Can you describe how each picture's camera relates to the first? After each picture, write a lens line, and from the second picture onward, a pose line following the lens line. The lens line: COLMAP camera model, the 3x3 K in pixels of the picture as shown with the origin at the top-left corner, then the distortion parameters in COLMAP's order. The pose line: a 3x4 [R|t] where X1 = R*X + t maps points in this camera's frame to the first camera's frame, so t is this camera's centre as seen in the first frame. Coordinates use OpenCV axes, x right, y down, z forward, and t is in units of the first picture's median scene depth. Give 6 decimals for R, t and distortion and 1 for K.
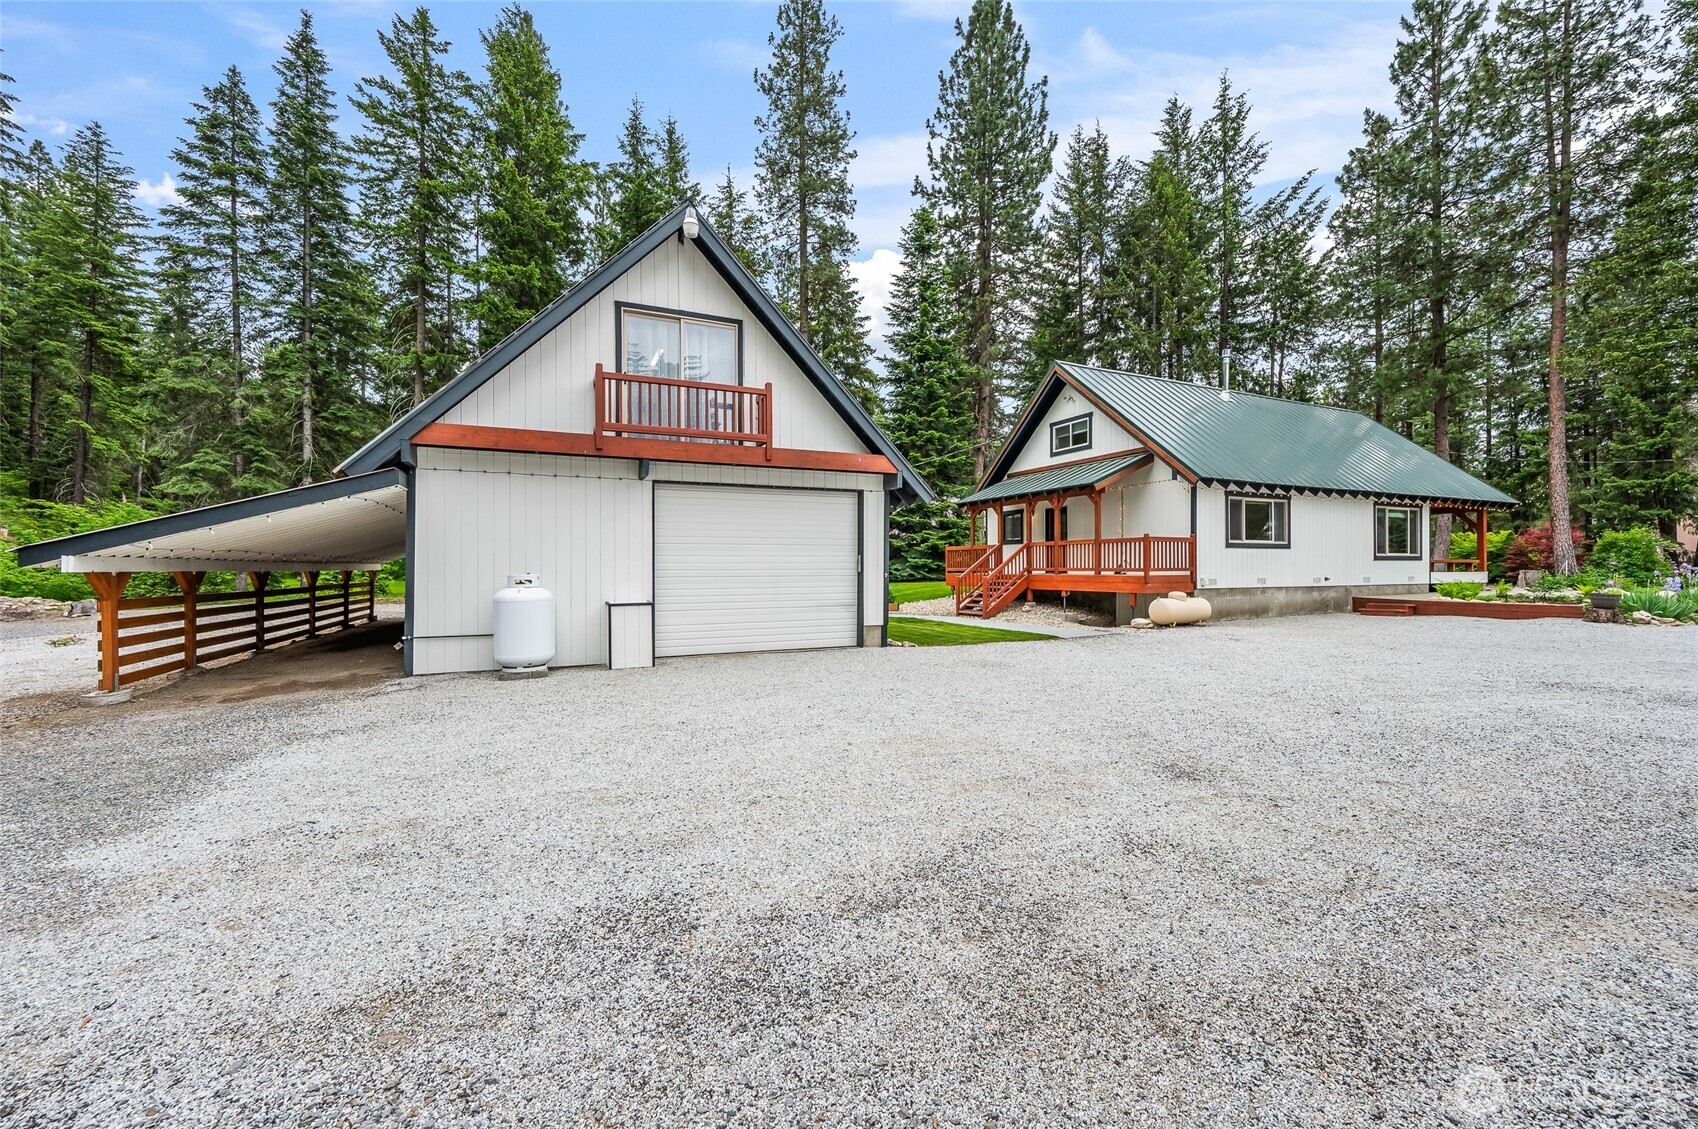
lens RADIAL K [[670.0, 0, 847.4], [0, 670.0, 567.6], [0, 0, 1]] dist [-0.000538, -0.000008]
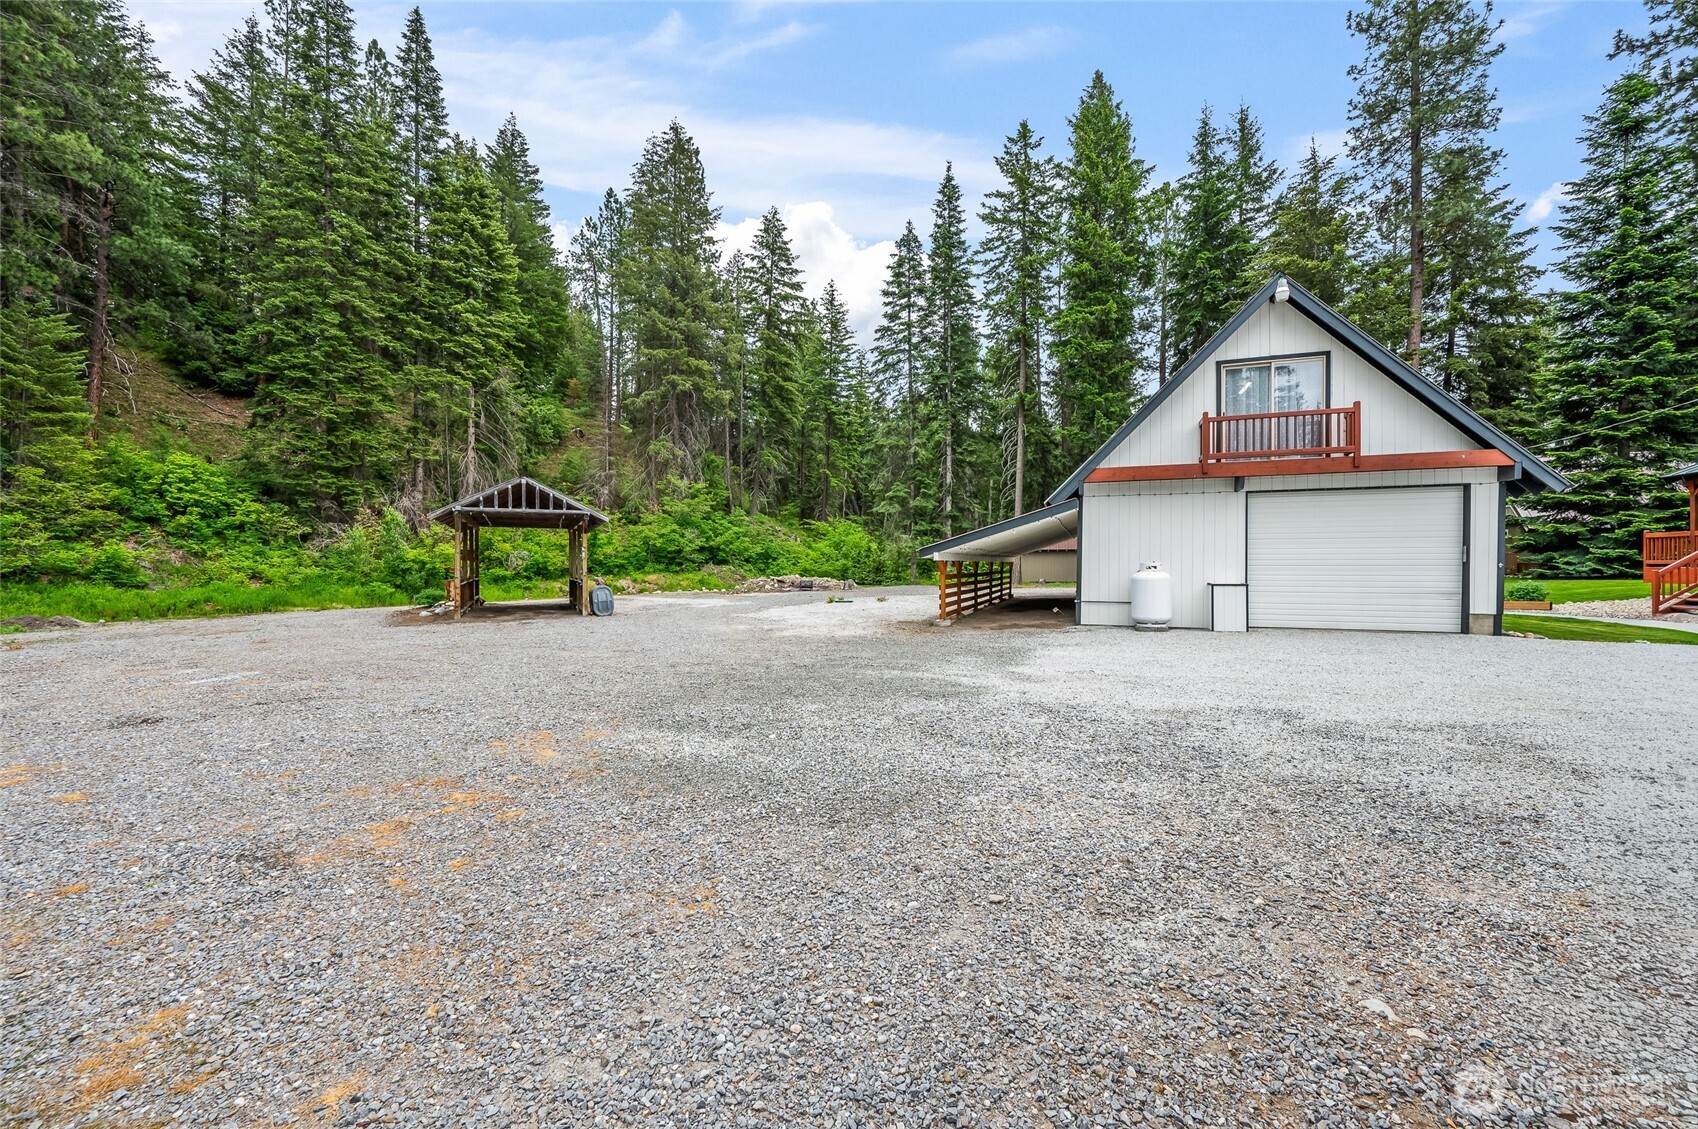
lens RADIAL K [[670.0, 0, 847.4], [0, 670.0, 567.6], [0, 0, 1]] dist [-0.000538, -0.000008]
pose [[0.713127, 0.007066, -0.701000, 0.022095], [-0.001631, 0.999963, 0.008420, 0.002759], [0.701033, -0.004861, 0.713112, -0.146118]]
